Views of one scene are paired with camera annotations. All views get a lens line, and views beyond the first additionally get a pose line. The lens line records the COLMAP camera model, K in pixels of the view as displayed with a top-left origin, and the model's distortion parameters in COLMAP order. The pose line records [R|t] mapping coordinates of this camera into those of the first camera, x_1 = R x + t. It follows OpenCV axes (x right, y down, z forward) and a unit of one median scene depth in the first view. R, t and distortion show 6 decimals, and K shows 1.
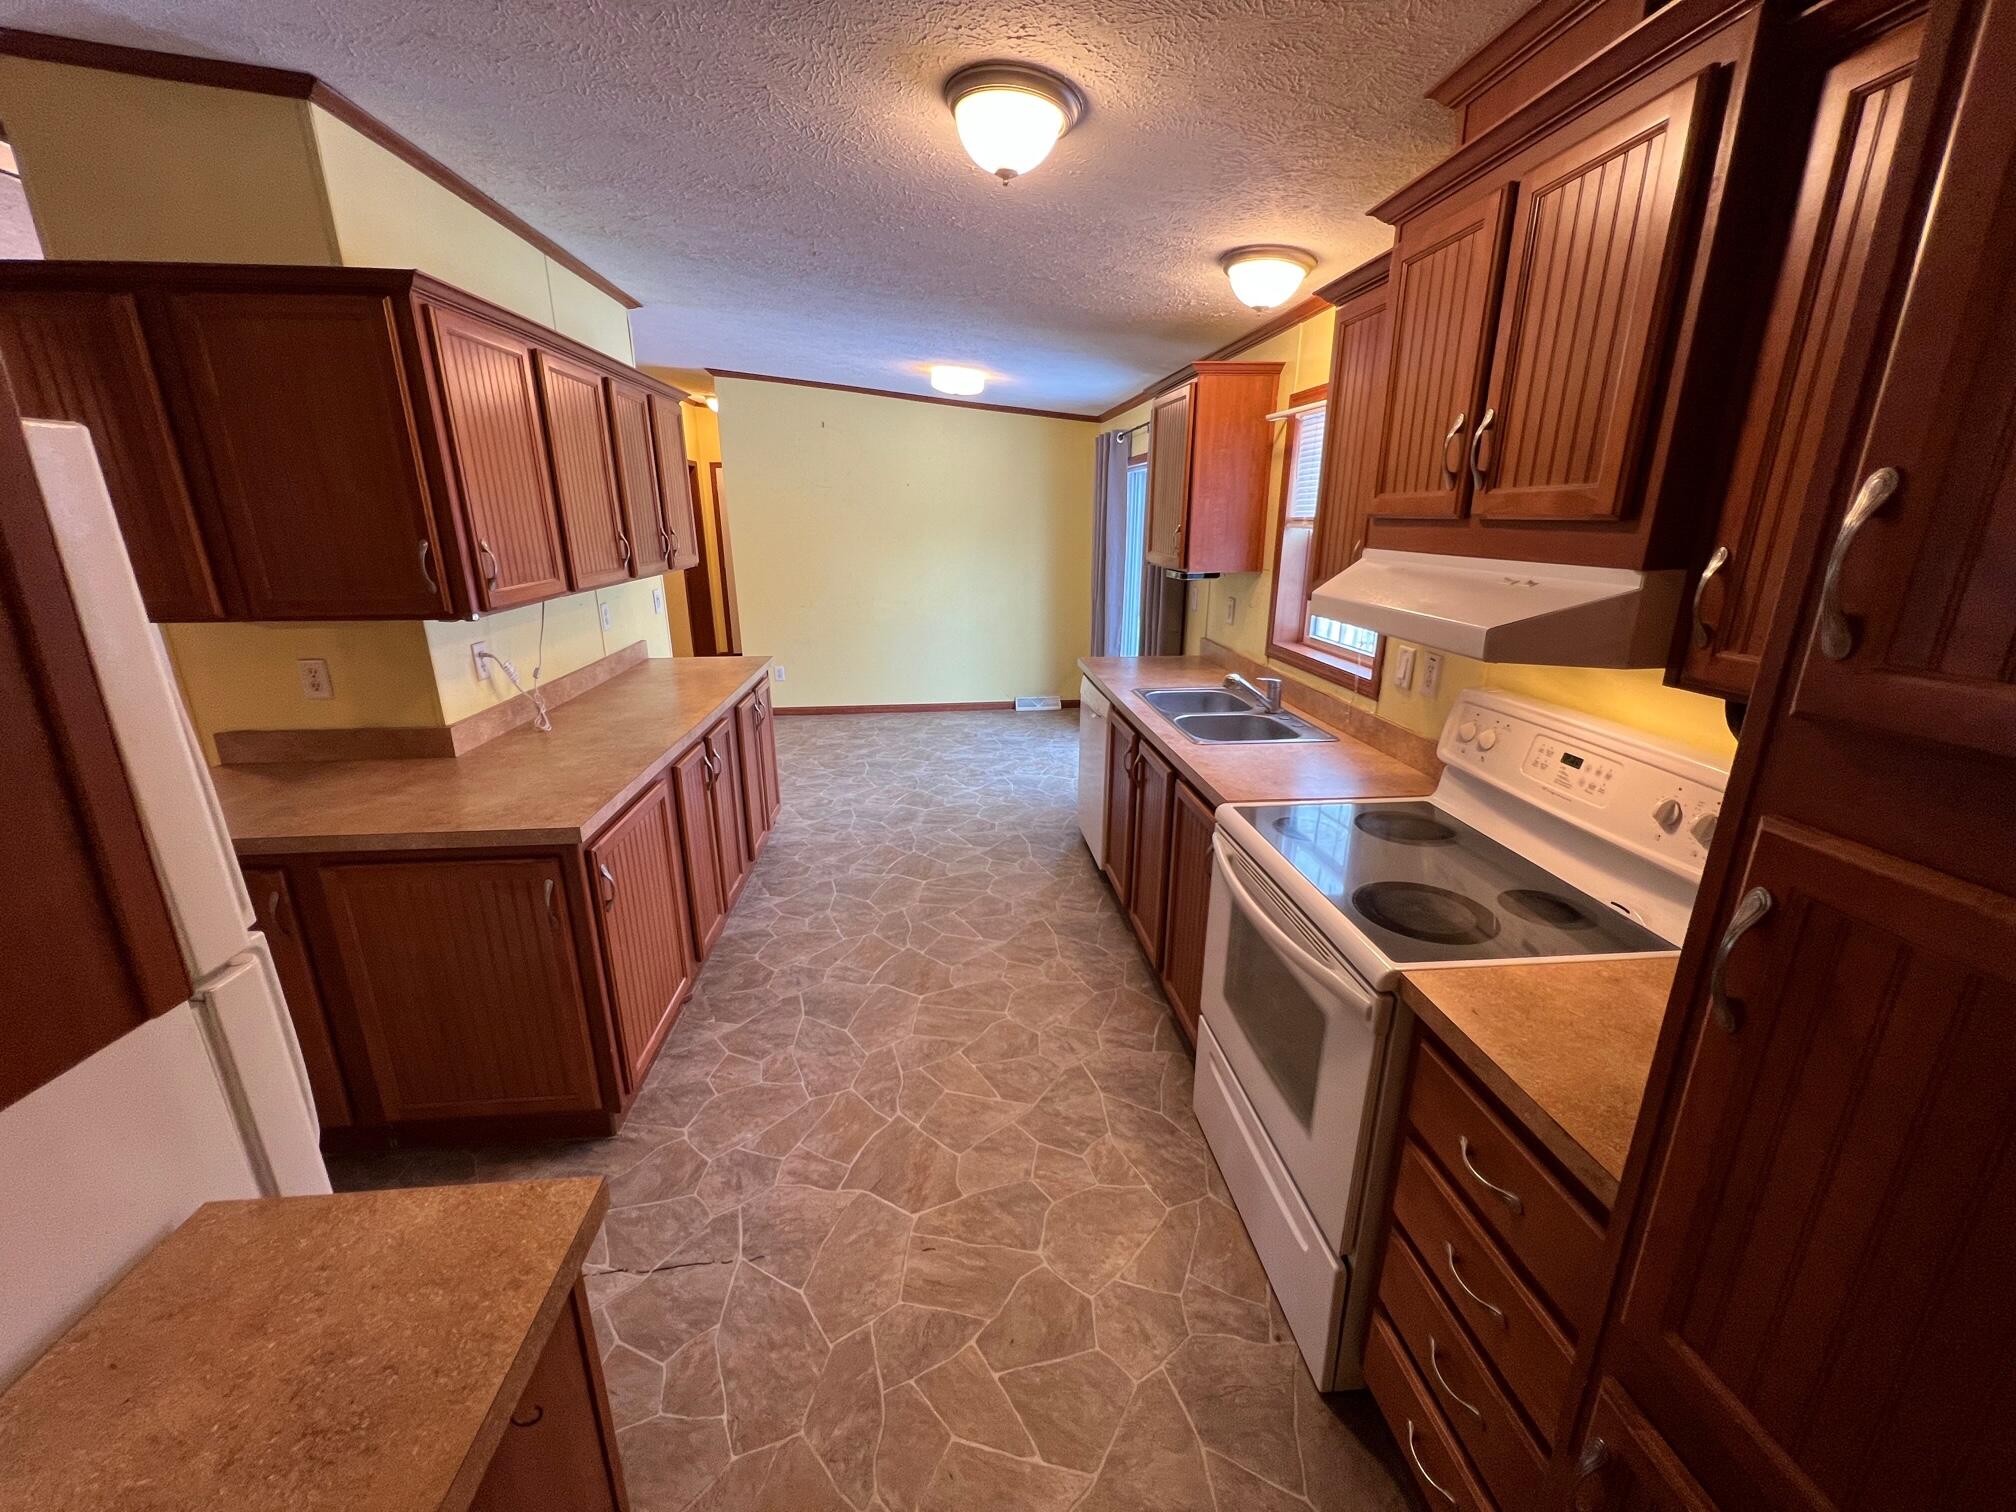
lens RADIAL K [[803.3, 0, 998.2], [0, 803.3, 754.1], [0, 0, 1]] dist [-0.002466, 0.000046]
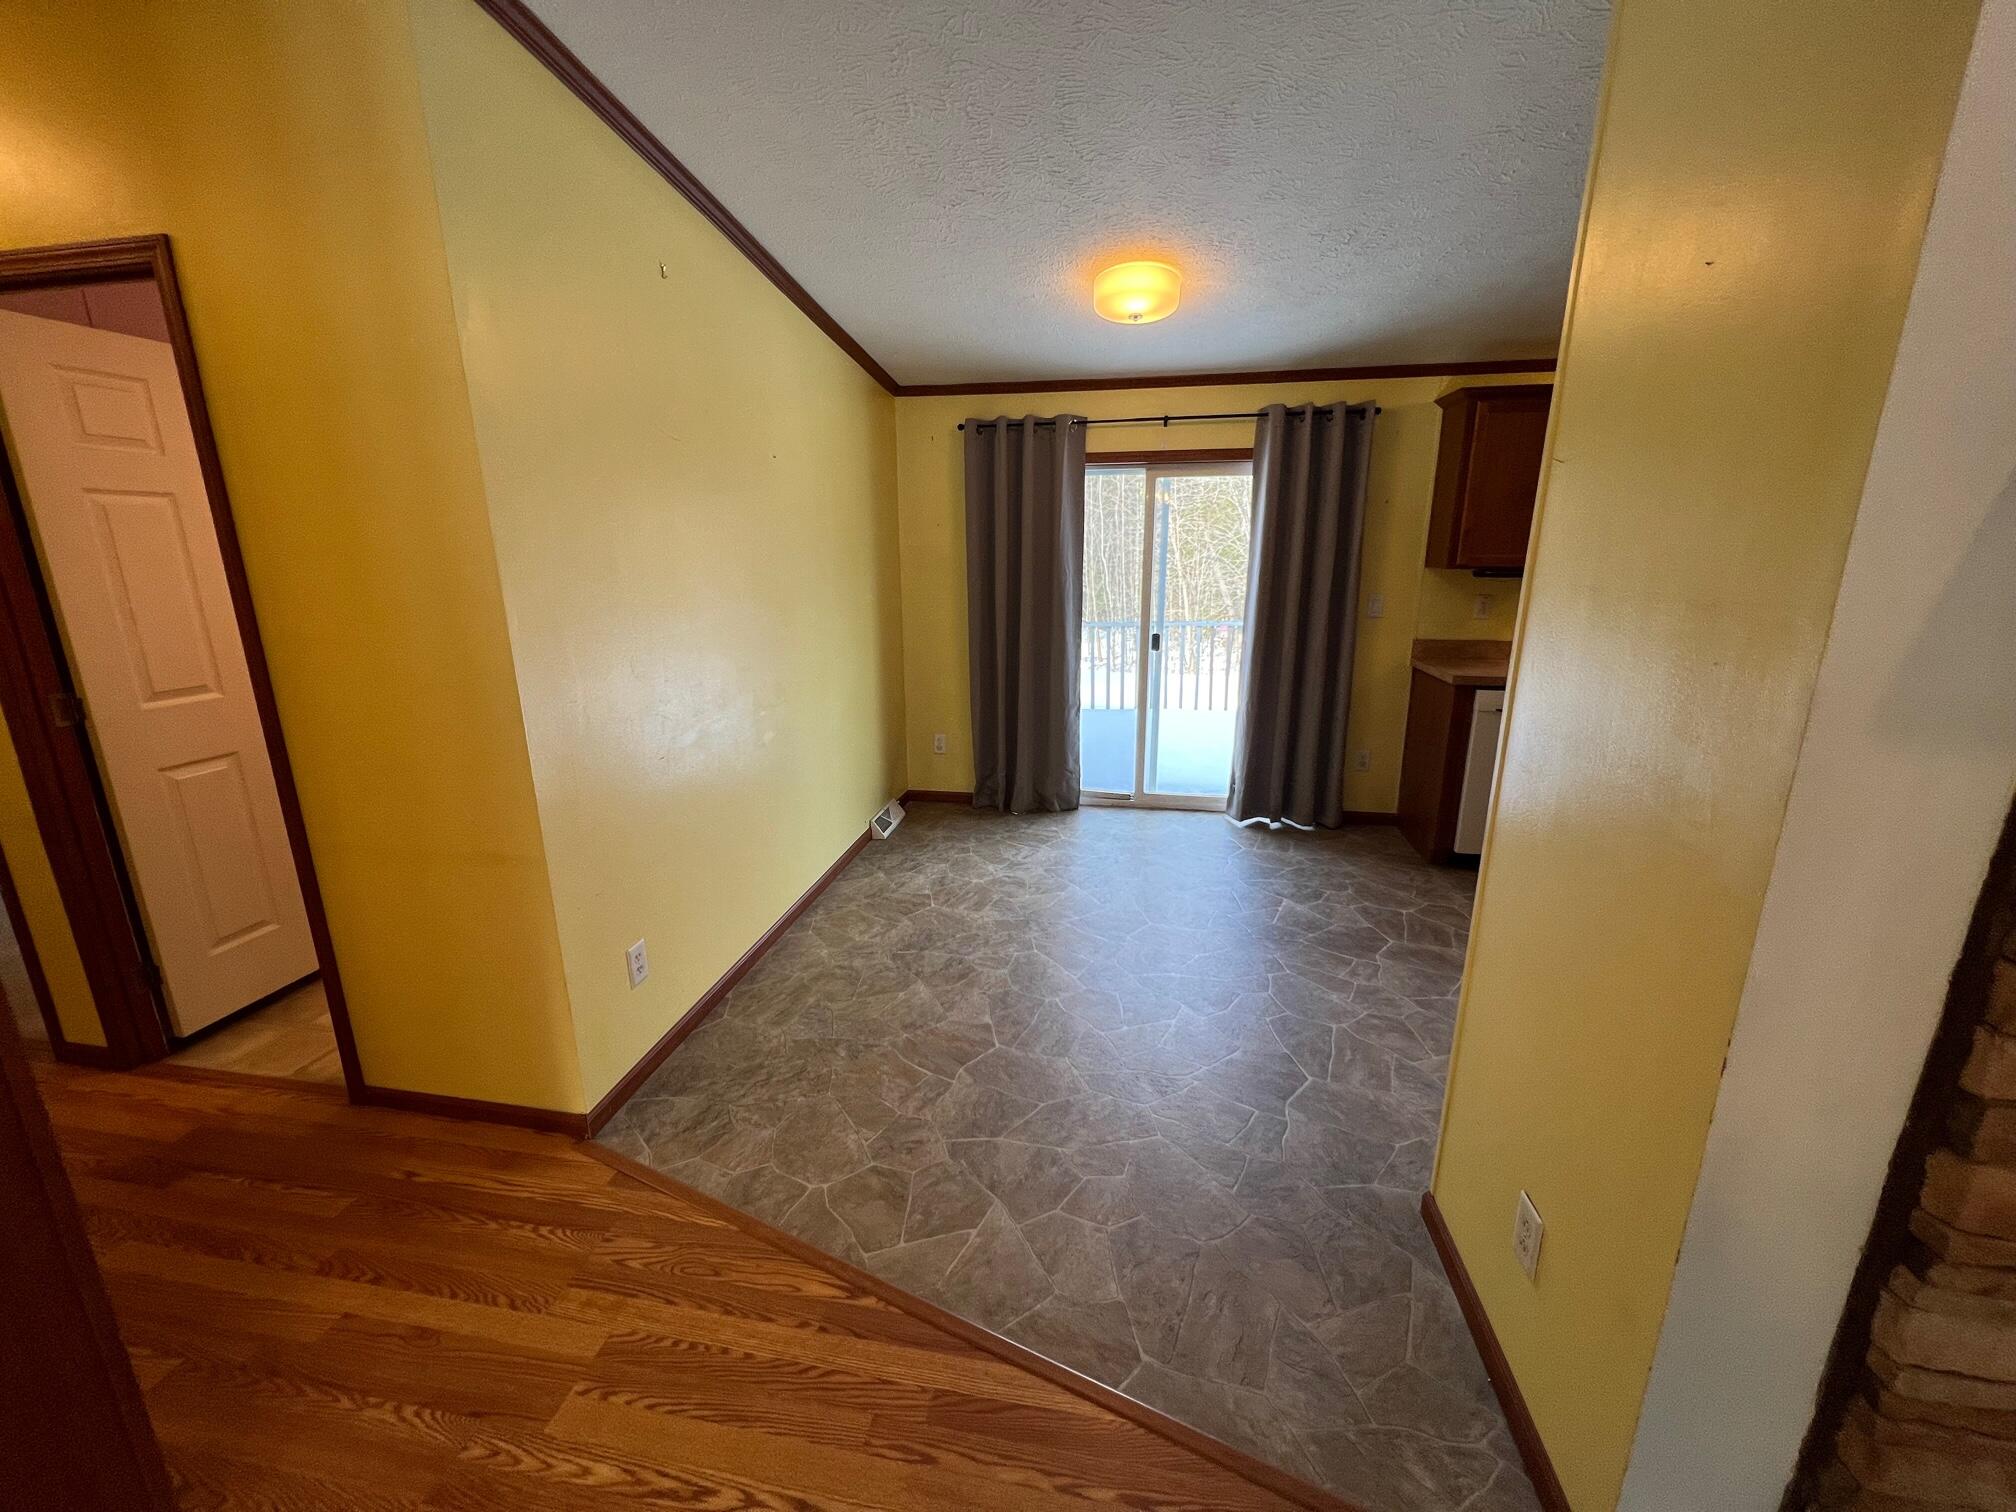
lens RADIAL K [[803.3, 0, 996.6], [0, 803.3, 750.3], [0, 0, 1]] dist [-0.002466, 0.000046]
pose [[0.258547, -0.235540, 0.936843, -1.406456], [0.284490, 0.945373, 0.159172, -0.521382], [-0.923157, 0.225369, 0.311432, 1.915319]]
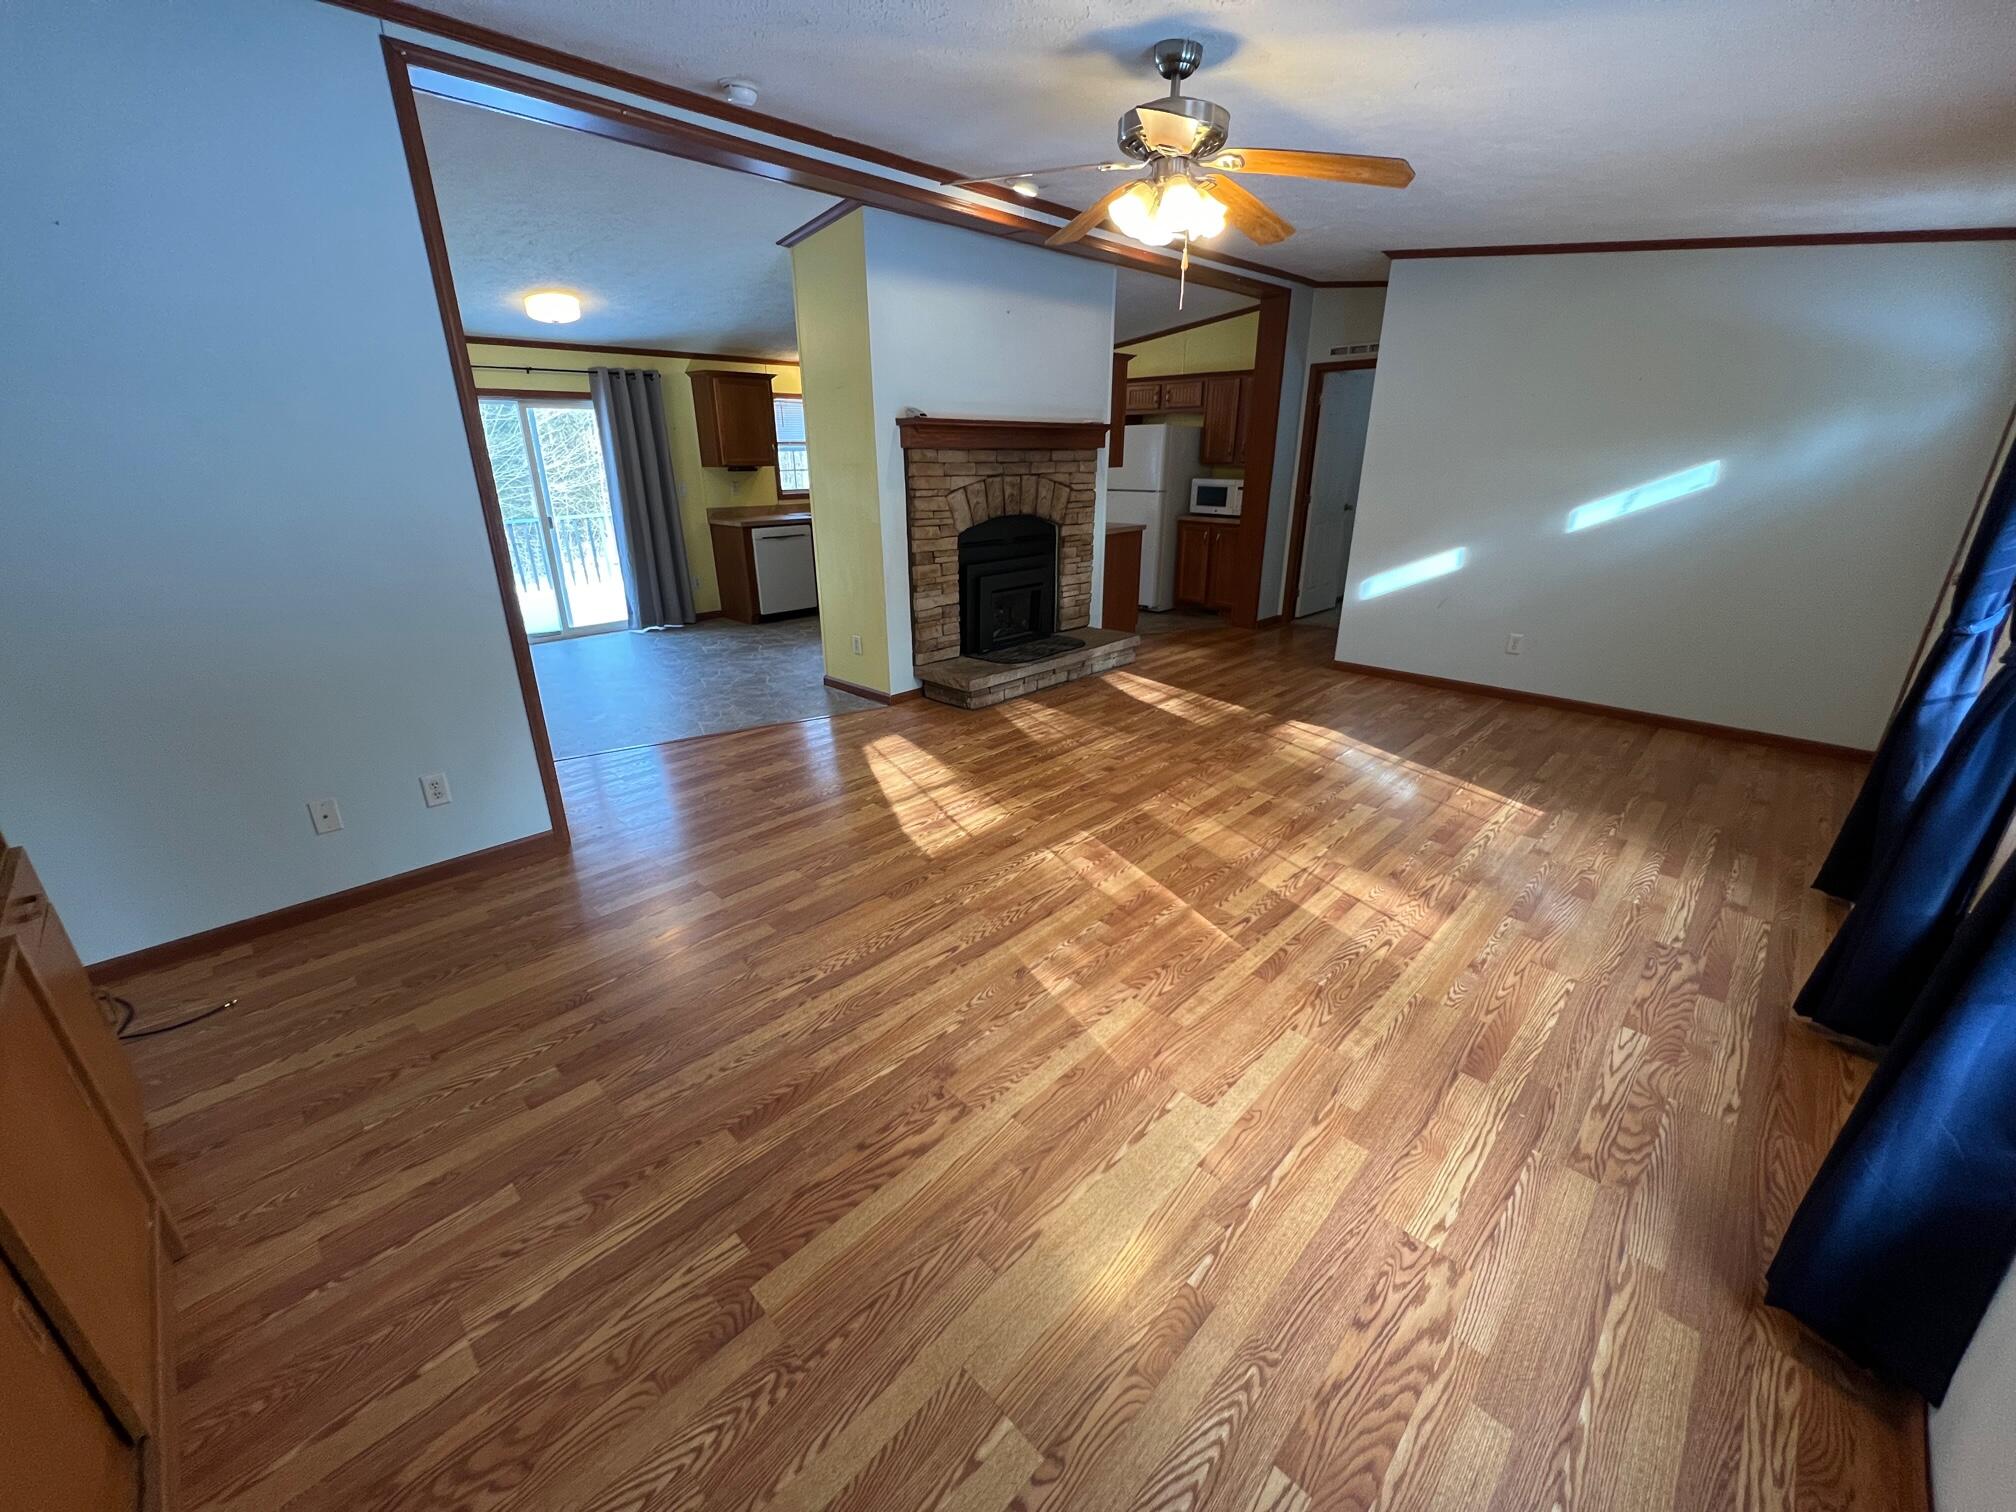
lens RADIAL K [[803.3, 0, 1008.9], [0, 803.3, 753.1], [0, 0, 1]] dist [-0.002466, 0.000046]
pose [[-0.657618, -0.257815, 0.707863, -2.645122], [0.227078, 0.828081, 0.512560, -0.747681], [-0.718314, 0.497809, -0.486016, 2.673727]]
